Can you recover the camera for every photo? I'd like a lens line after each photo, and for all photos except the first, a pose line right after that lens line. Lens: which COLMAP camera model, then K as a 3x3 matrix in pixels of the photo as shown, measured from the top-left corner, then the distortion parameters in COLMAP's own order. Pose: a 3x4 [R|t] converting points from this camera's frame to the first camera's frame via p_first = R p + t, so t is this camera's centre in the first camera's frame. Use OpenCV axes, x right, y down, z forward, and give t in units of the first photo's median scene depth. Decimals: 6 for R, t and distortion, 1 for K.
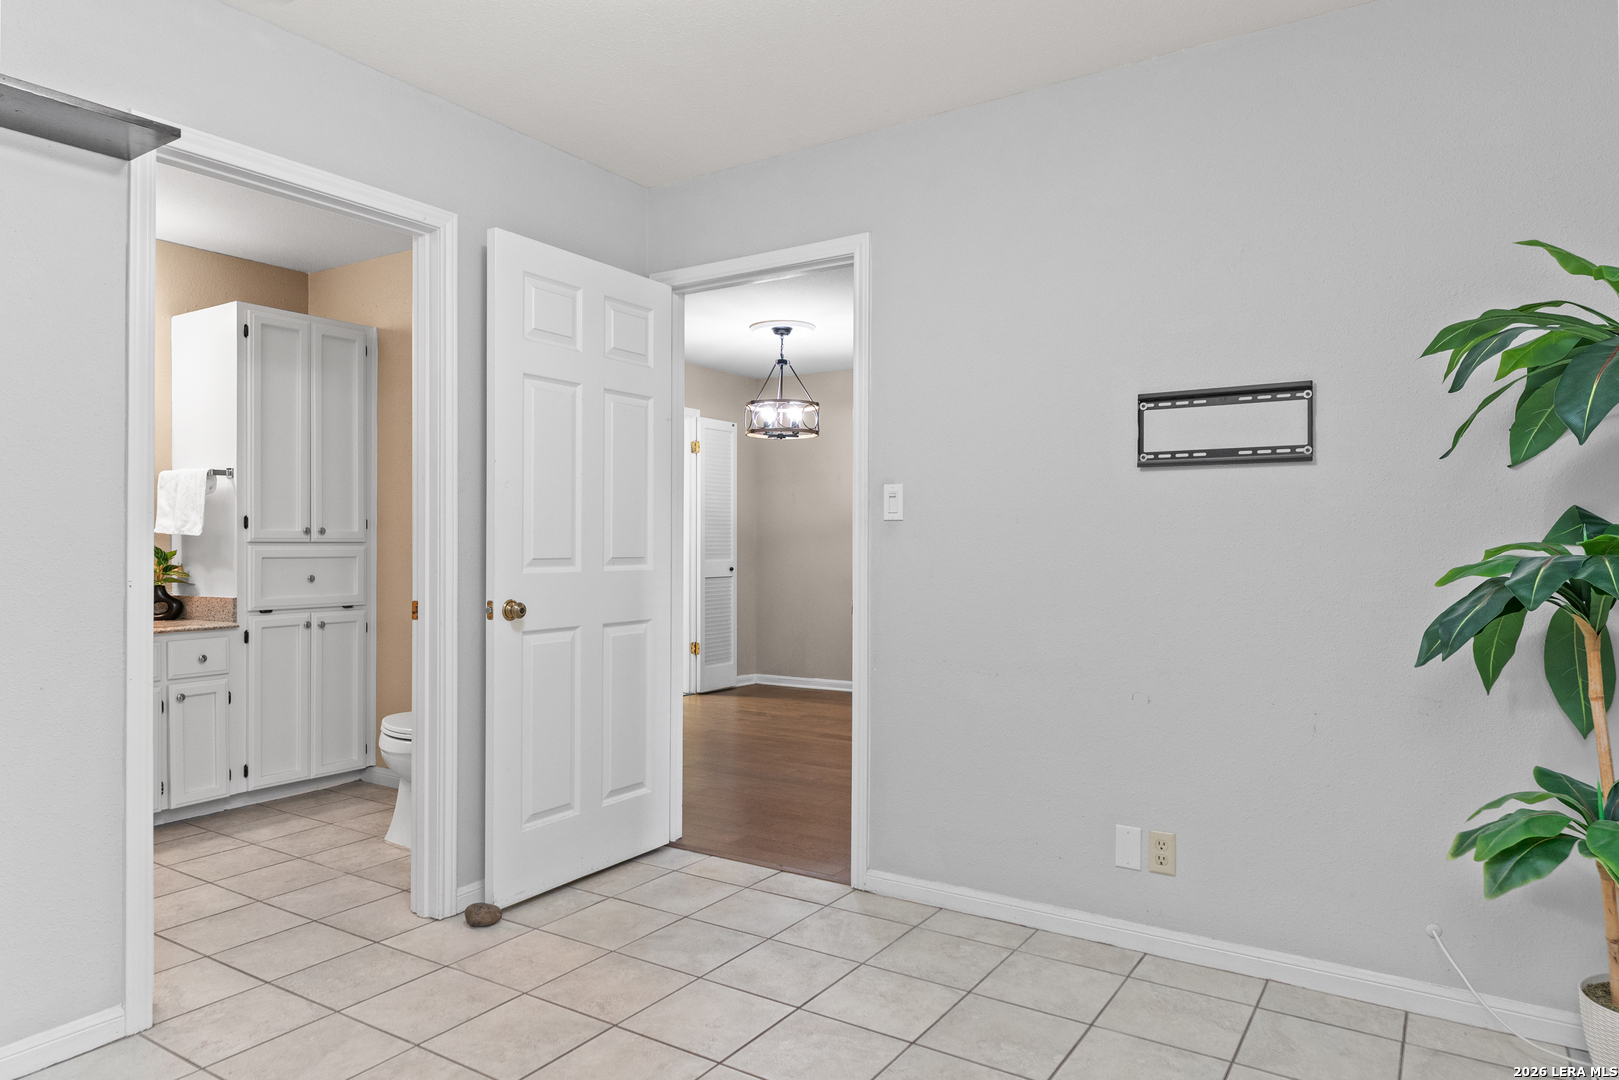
lens RADIAL K [[1003.4, 0, 808.5], [0, 1003.4, 535.7], [0, 0, 1]] dist [-0.001932, 0.001657]
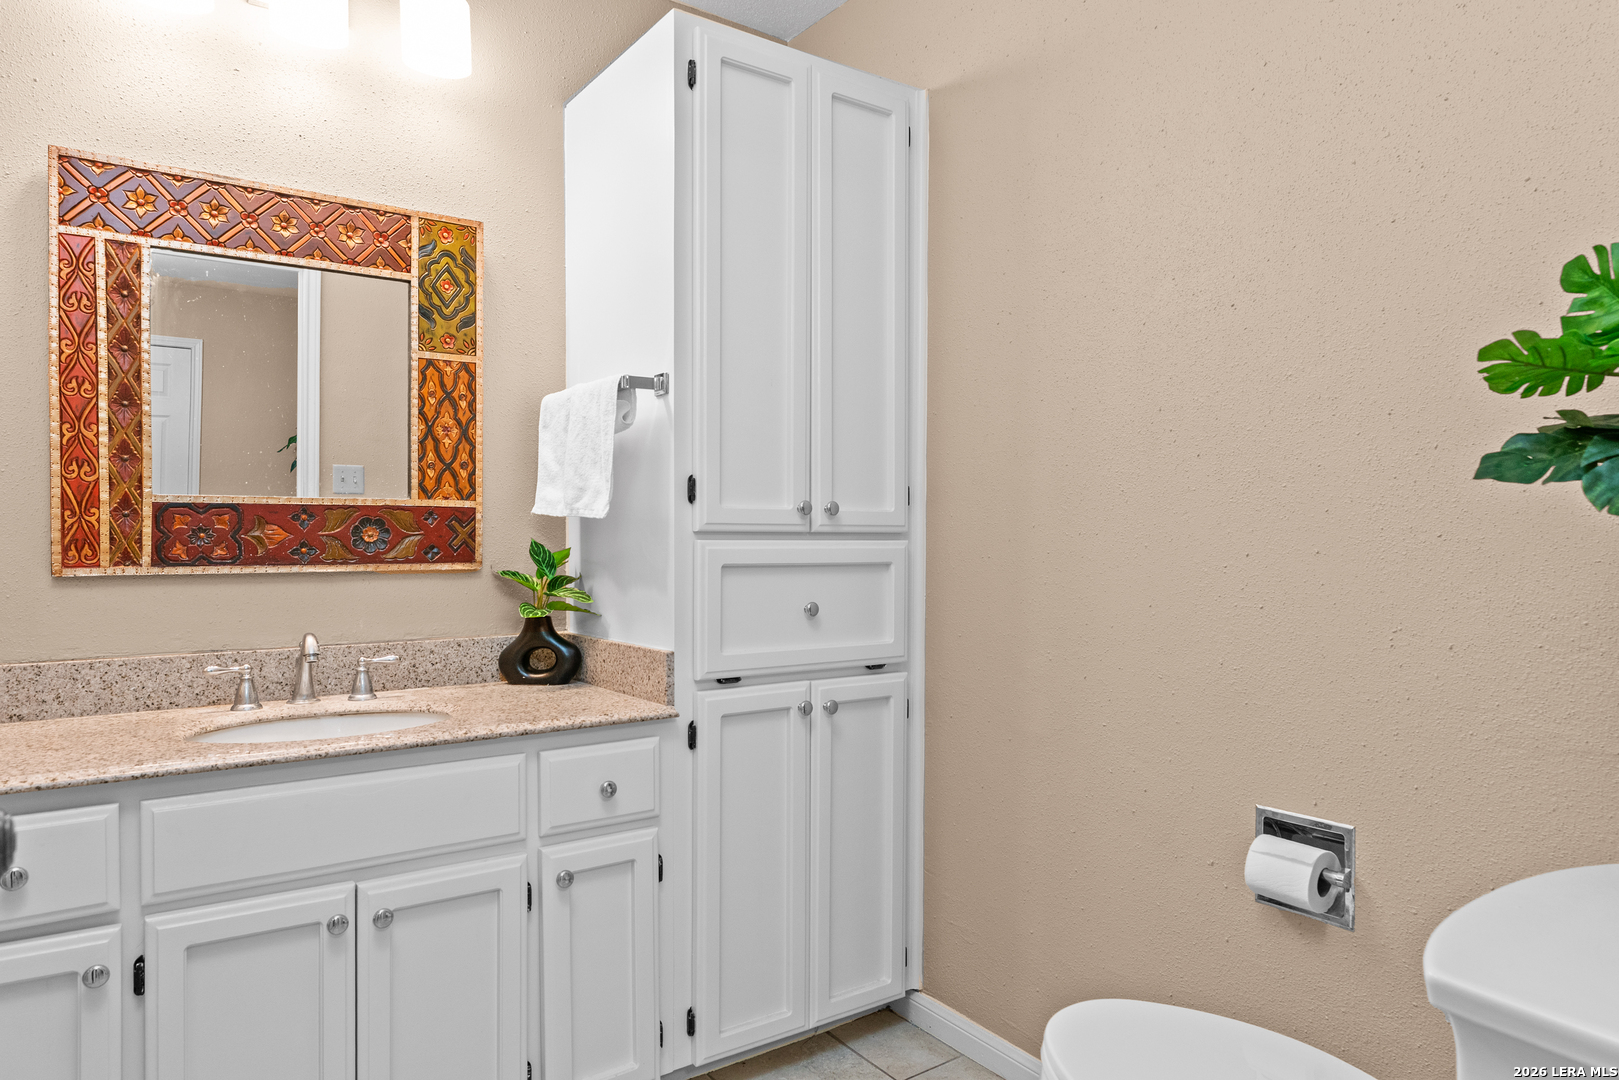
lens RADIAL K [[1003.4, 0, 811.3], [0, 1003.4, 538.2], [0, 0, 1]] dist [-0.001932, 0.001657]
pose [[0.929814, 0.006110, -0.367979, -0.328206], [-0.002023, 0.999932, 0.011494, 0.003347], [0.368024, -0.009943, 0.929763, 0.570935]]
